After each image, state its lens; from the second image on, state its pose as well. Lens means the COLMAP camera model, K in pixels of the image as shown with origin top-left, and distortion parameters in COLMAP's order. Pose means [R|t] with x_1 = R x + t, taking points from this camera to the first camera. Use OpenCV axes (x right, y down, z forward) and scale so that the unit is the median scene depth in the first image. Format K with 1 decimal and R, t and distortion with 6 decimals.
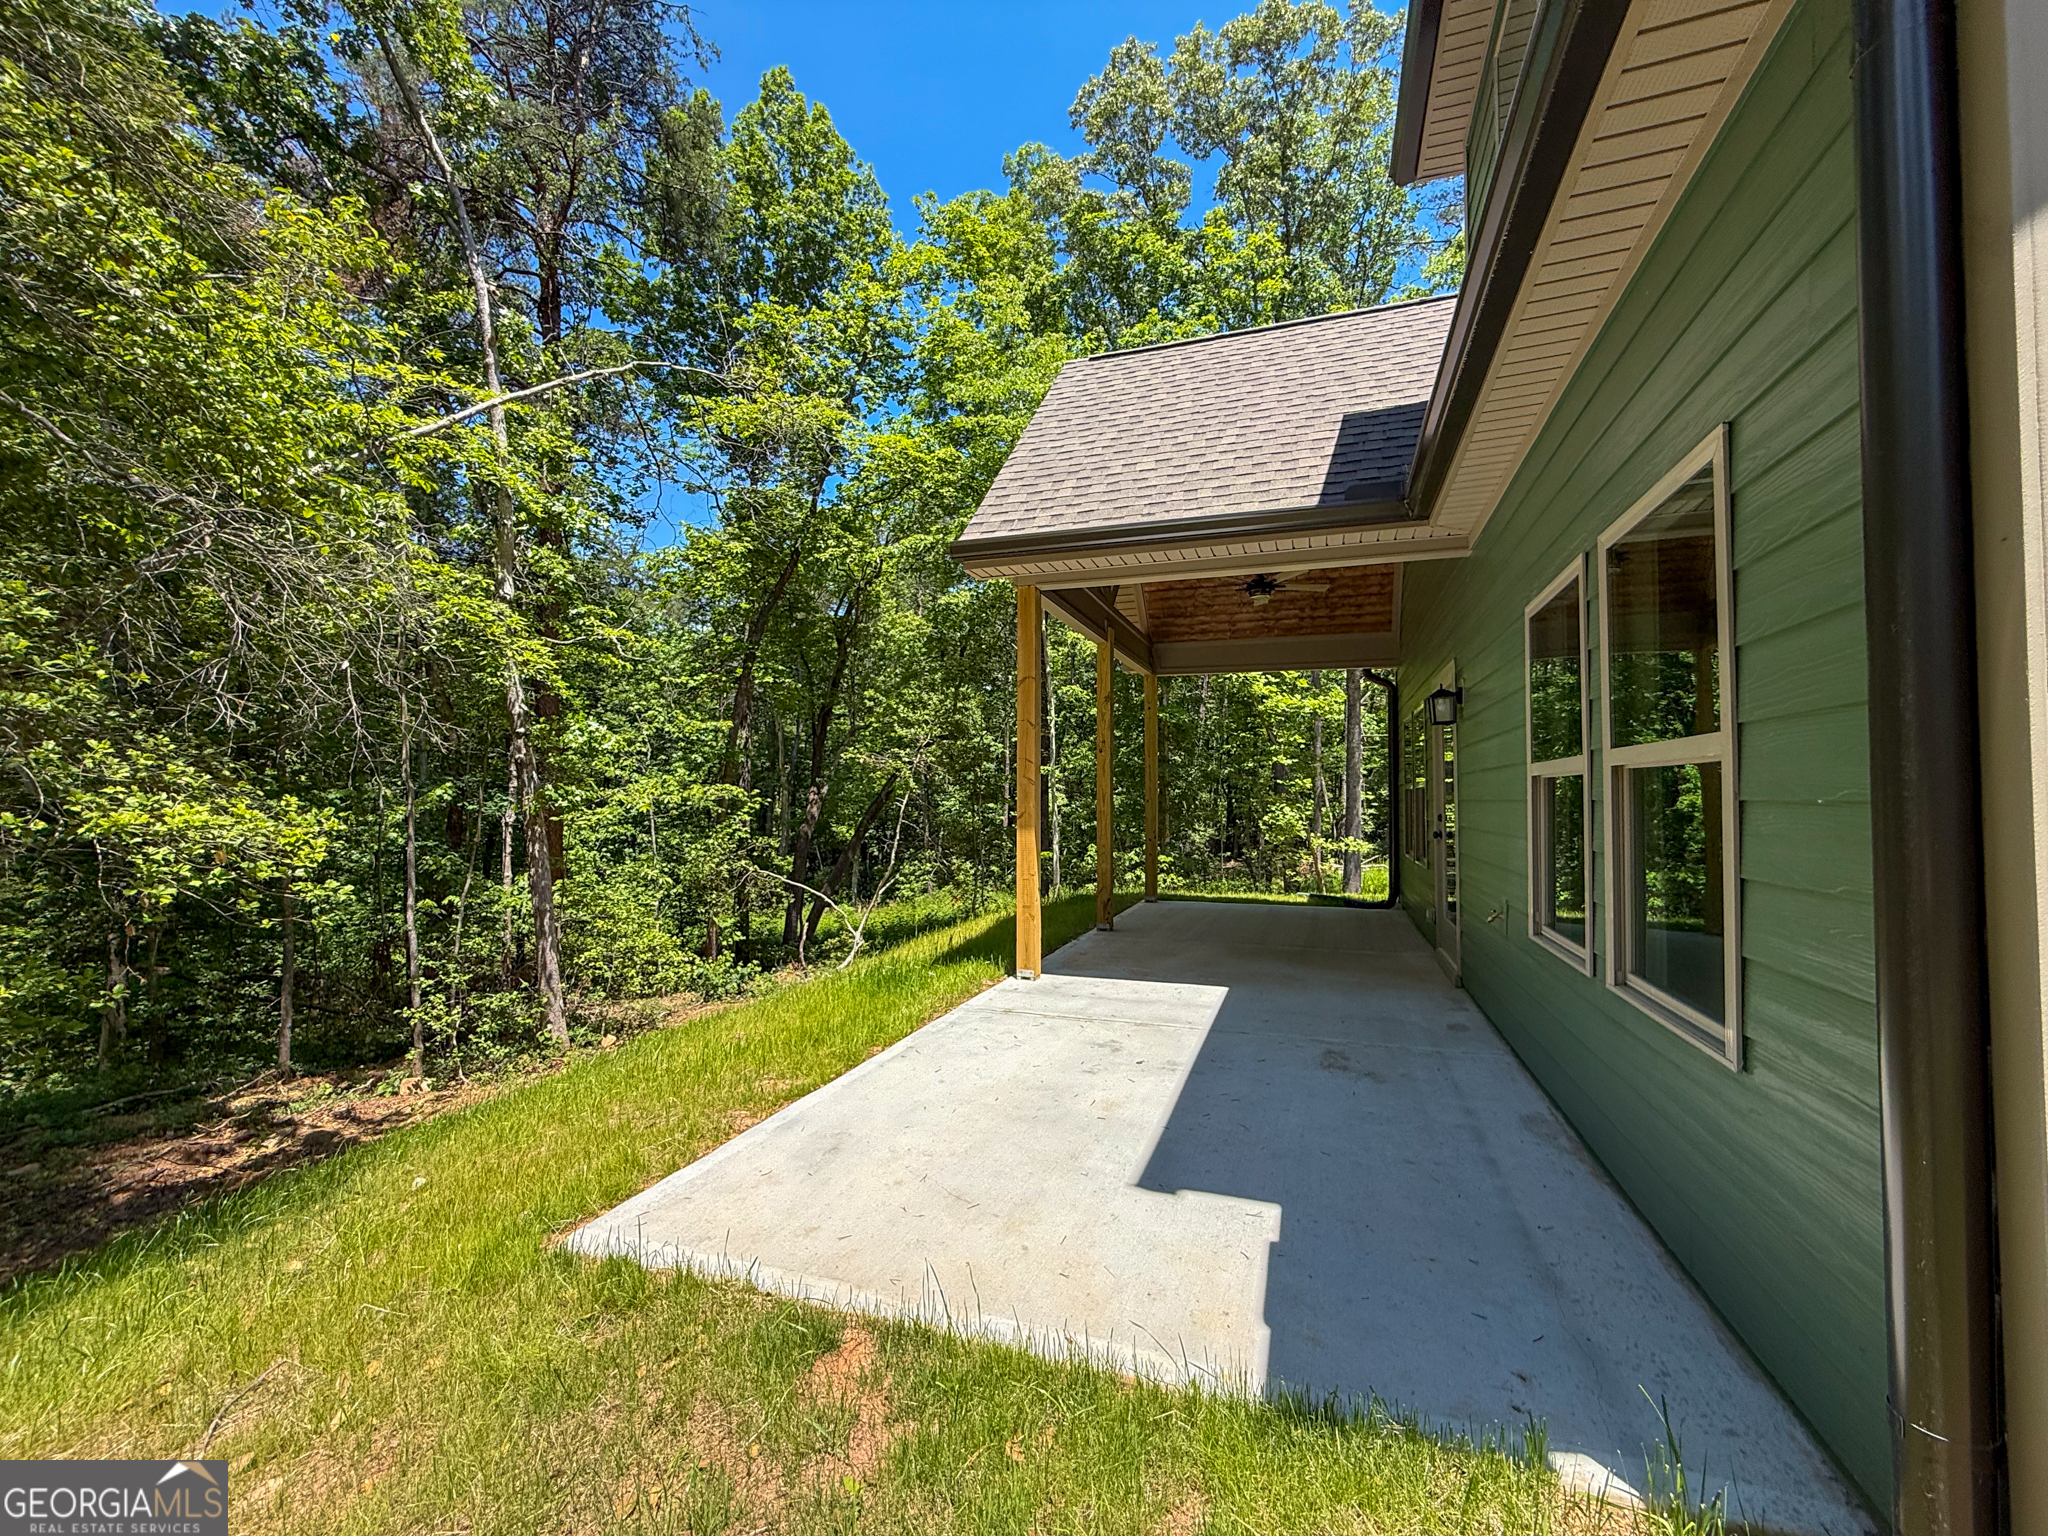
lens RADIAL K [[819.2, 0, 1024.0], [0, 819.2, 768.0], [0, 0, 1]] dist [-0.018227, -0.000057]
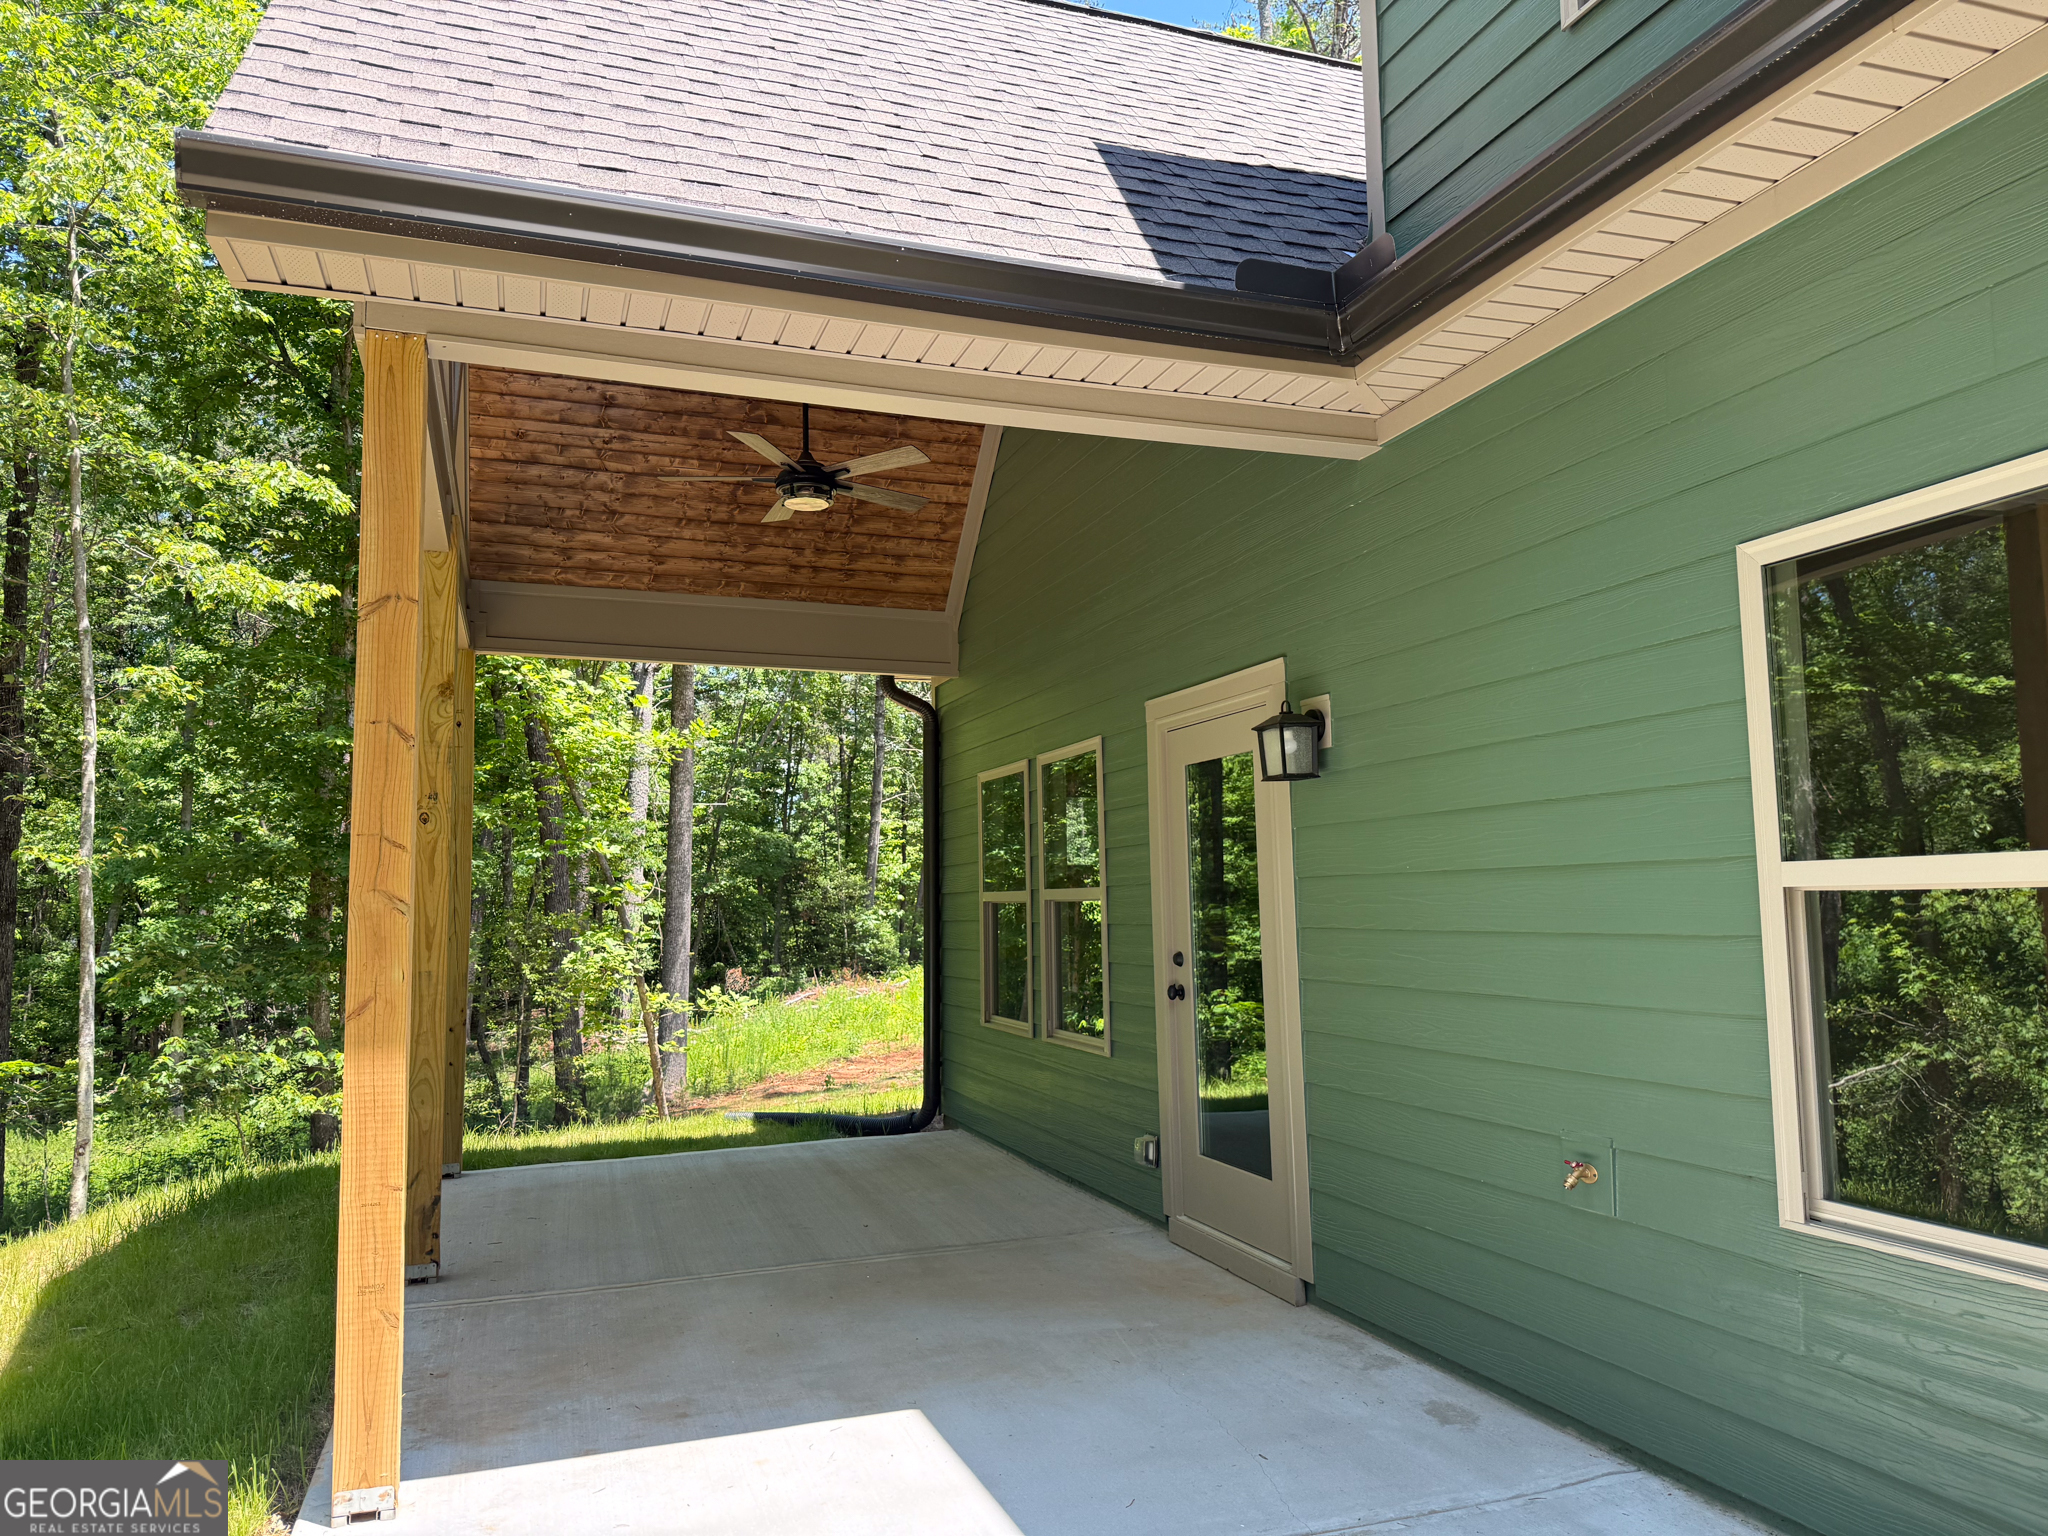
lens RADIAL K [[1434.0, 0, 1024.0], [0, 1434.0, 768.0], [0, 0, 1]] dist [0.068220, -0.089325]
pose [[0.773843, 0.044806, 0.631790, -0.181263], [-0.004941, 0.997891, -0.064718, -0.003161], [-0.633358, 0.046960, 0.772433, 0.385978]]
